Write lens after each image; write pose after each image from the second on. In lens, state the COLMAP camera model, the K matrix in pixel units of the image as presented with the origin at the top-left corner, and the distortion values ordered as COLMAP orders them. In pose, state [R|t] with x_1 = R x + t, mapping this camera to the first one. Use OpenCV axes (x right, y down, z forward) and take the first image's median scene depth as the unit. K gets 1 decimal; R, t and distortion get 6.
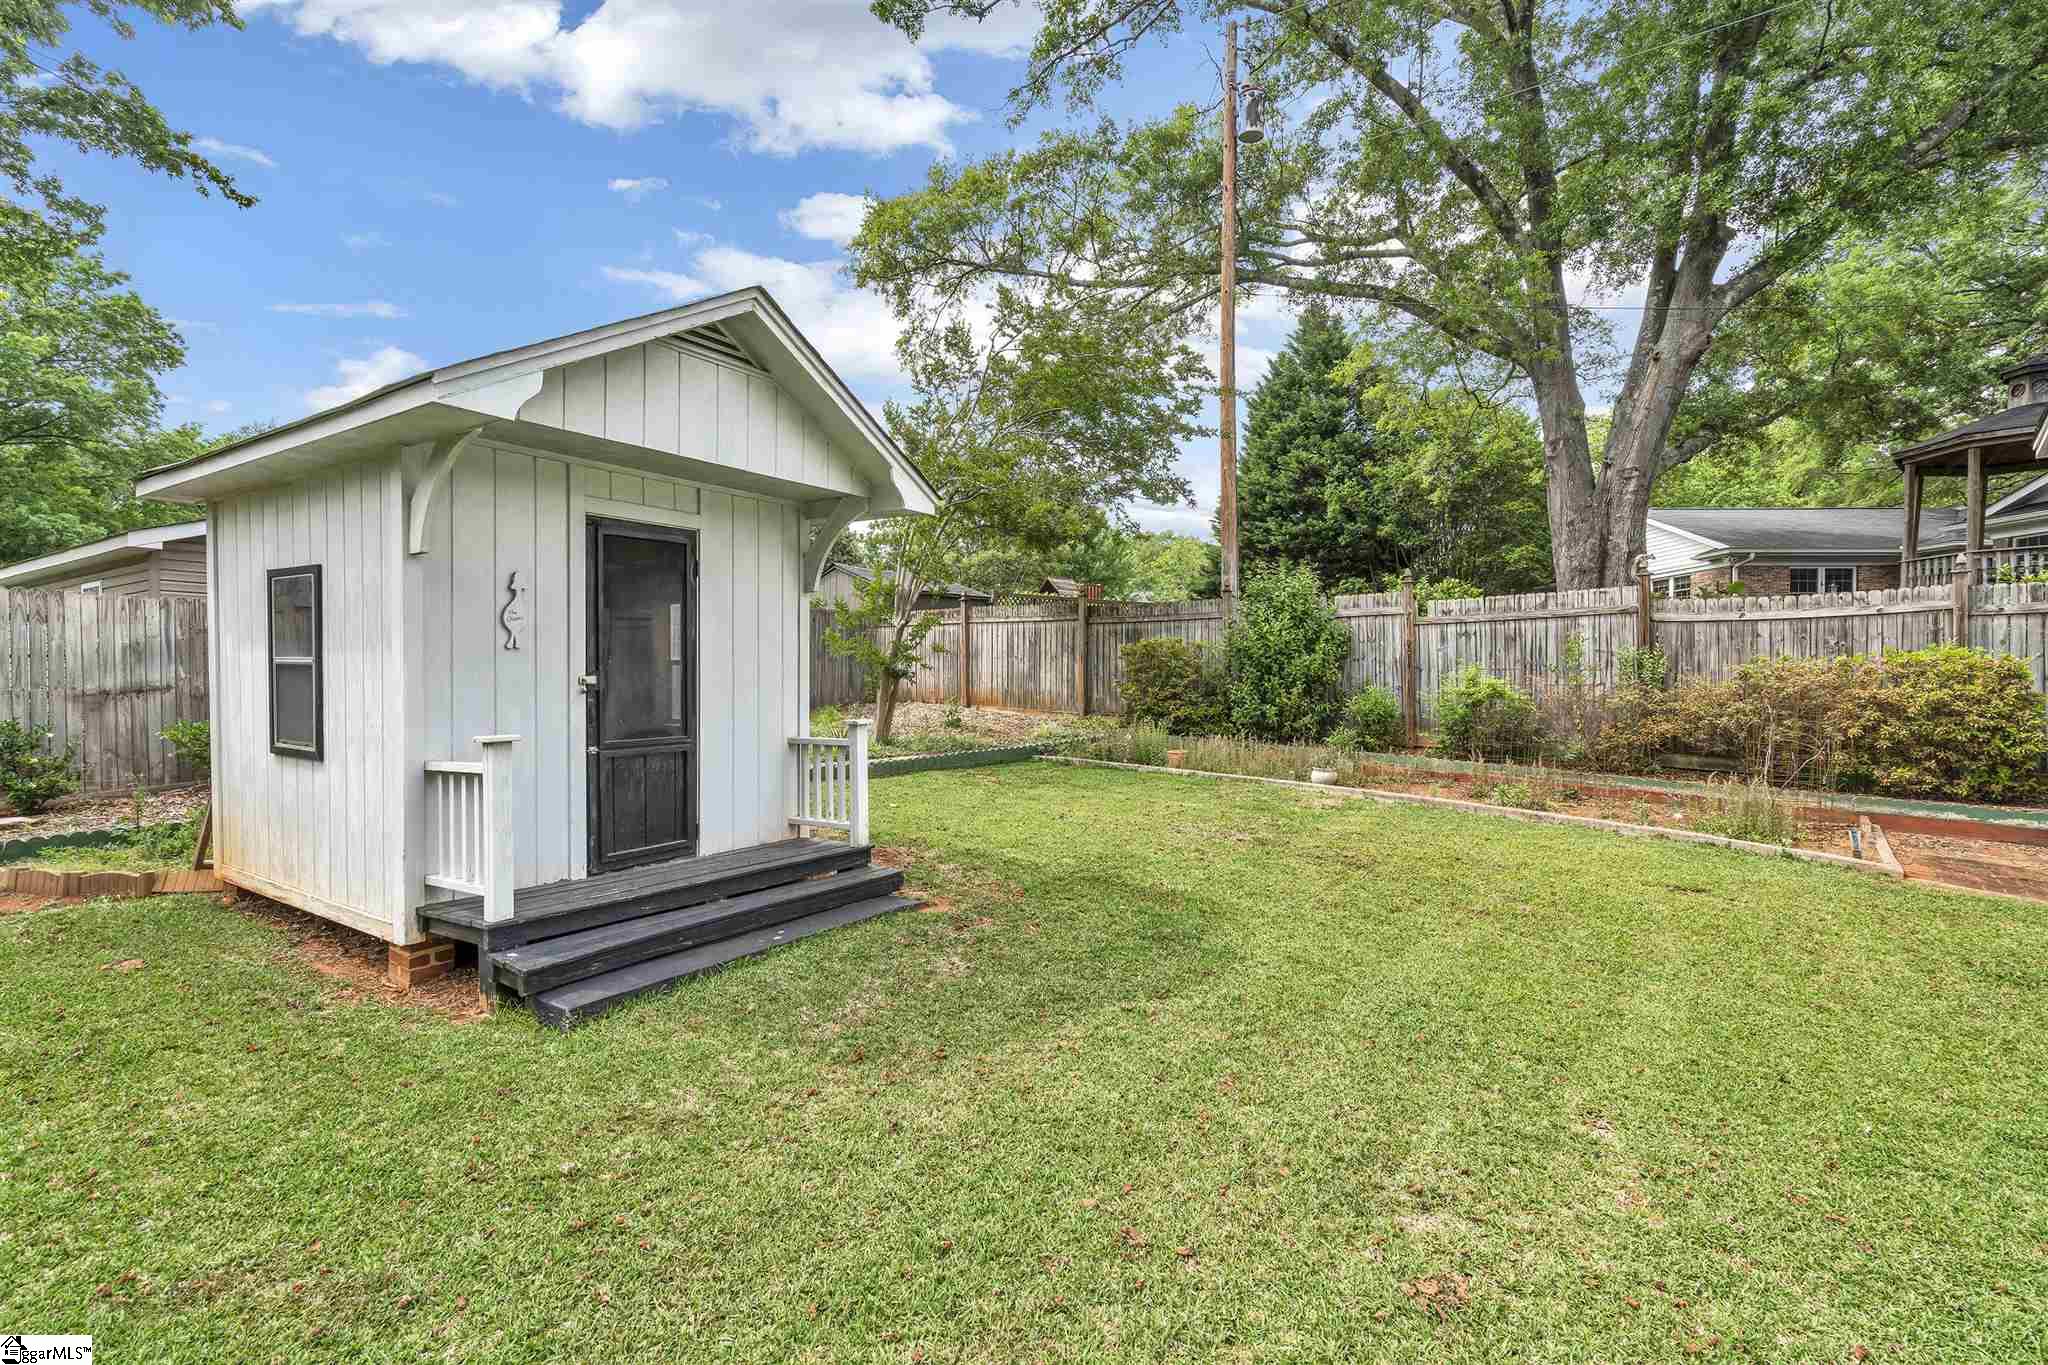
lens RADIAL K [[915.2, 0, 1020.4], [0, 915.2, 691.7], [0, 0, 1]] dist [0.001598, 0.000216]
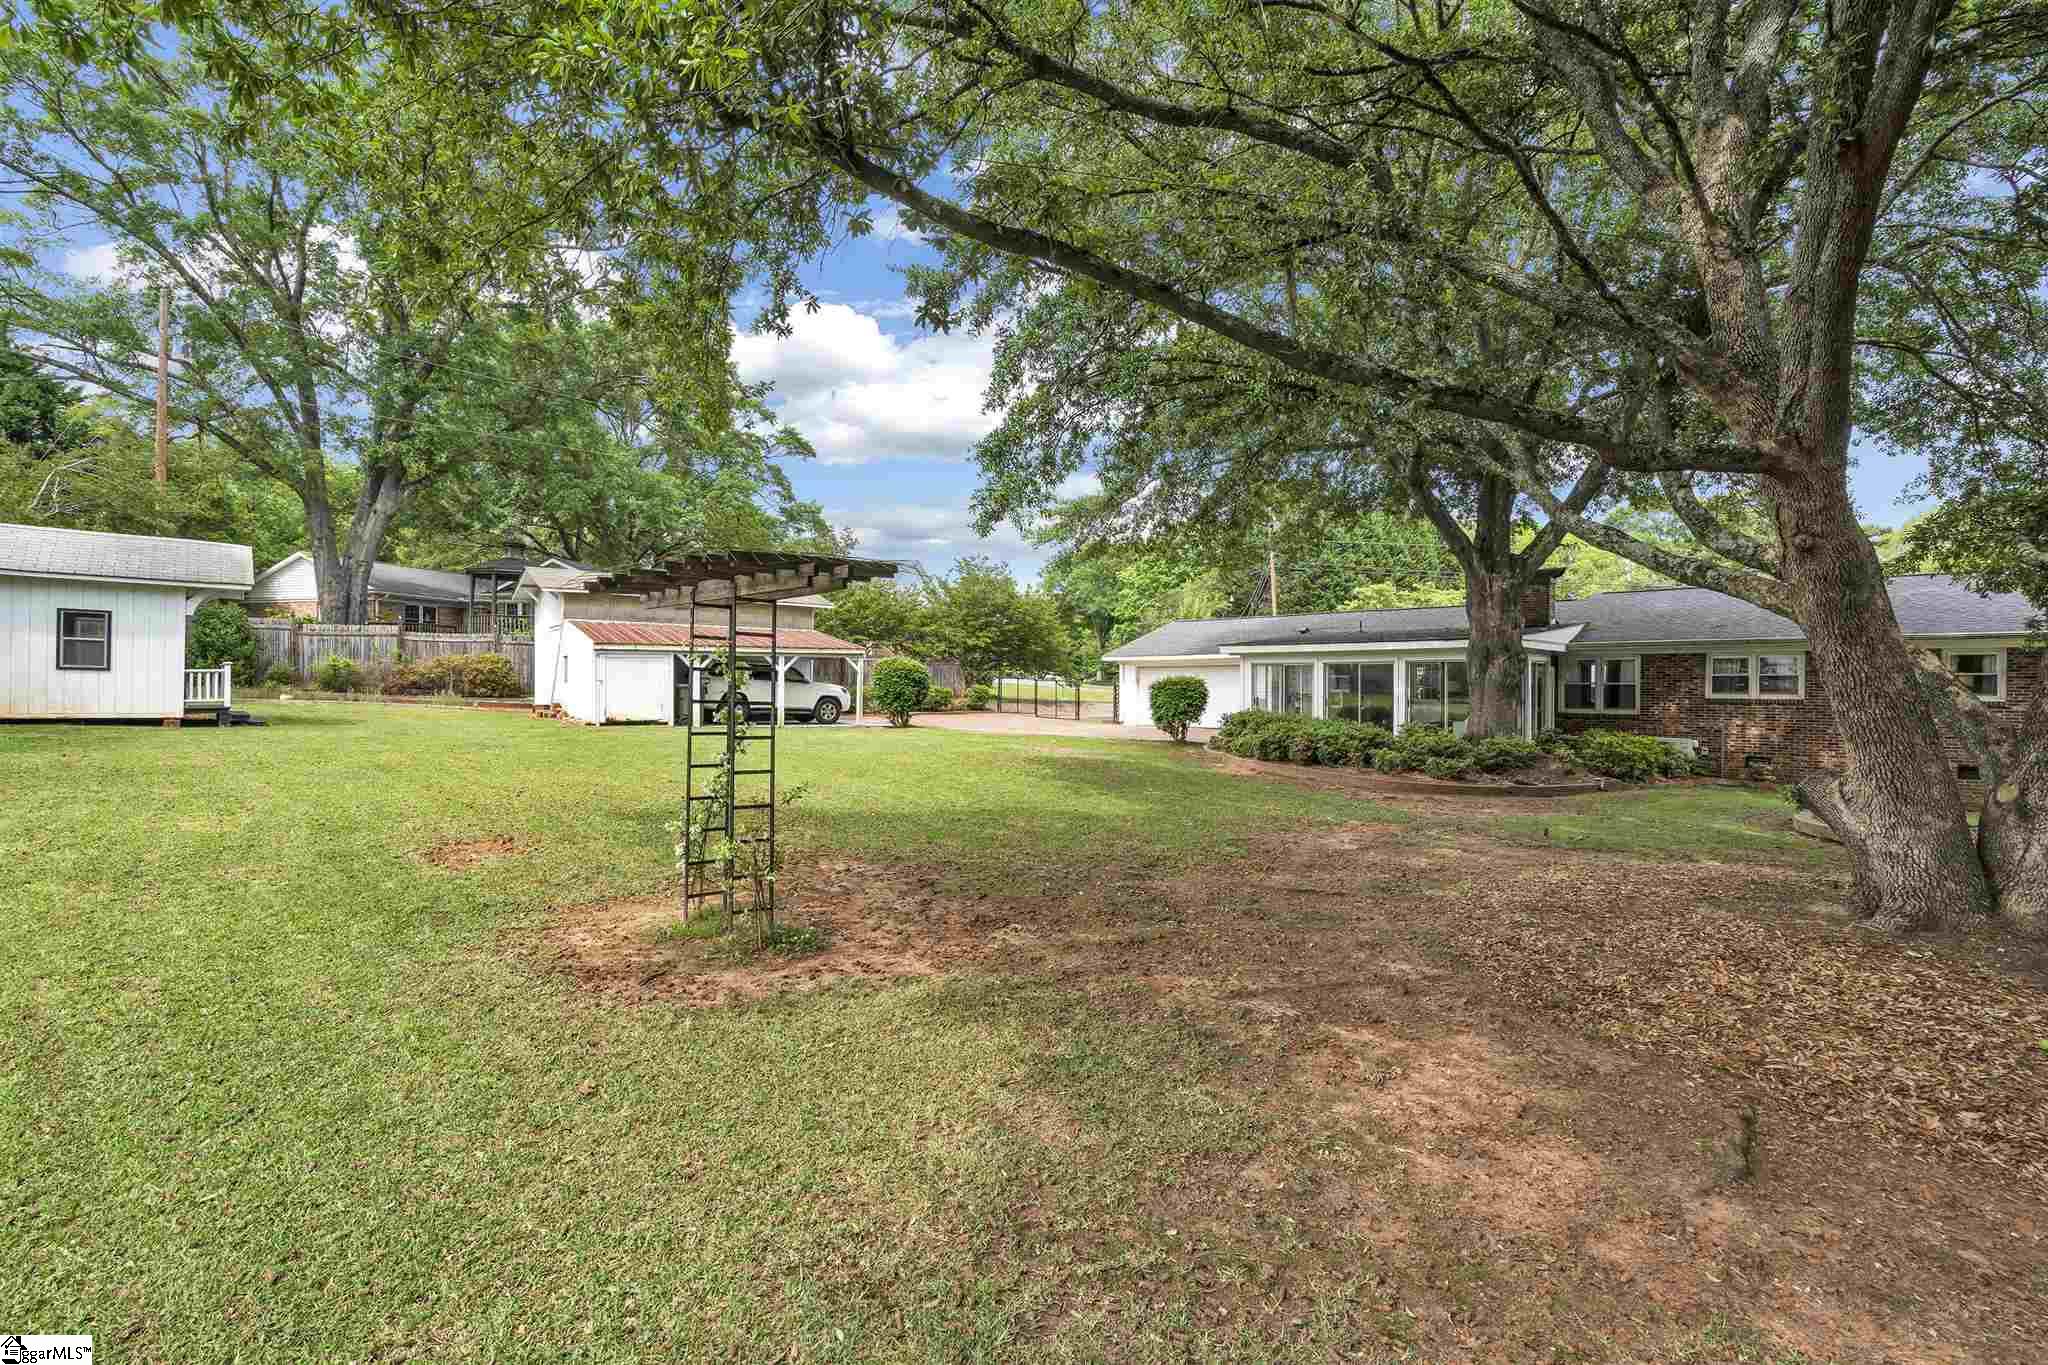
lens RADIAL K [[915.2, 0, 1019.8], [0, 915.2, 686.9], [0, 0, 1]] dist [0.001598, 0.000216]
pose [[0.230069, -0.001683, 0.973173, -1.554767], [0.006015, 0.999982, 0.000307, 0.073551], [-0.973156, 0.005783, 0.230075, -1.417845]]
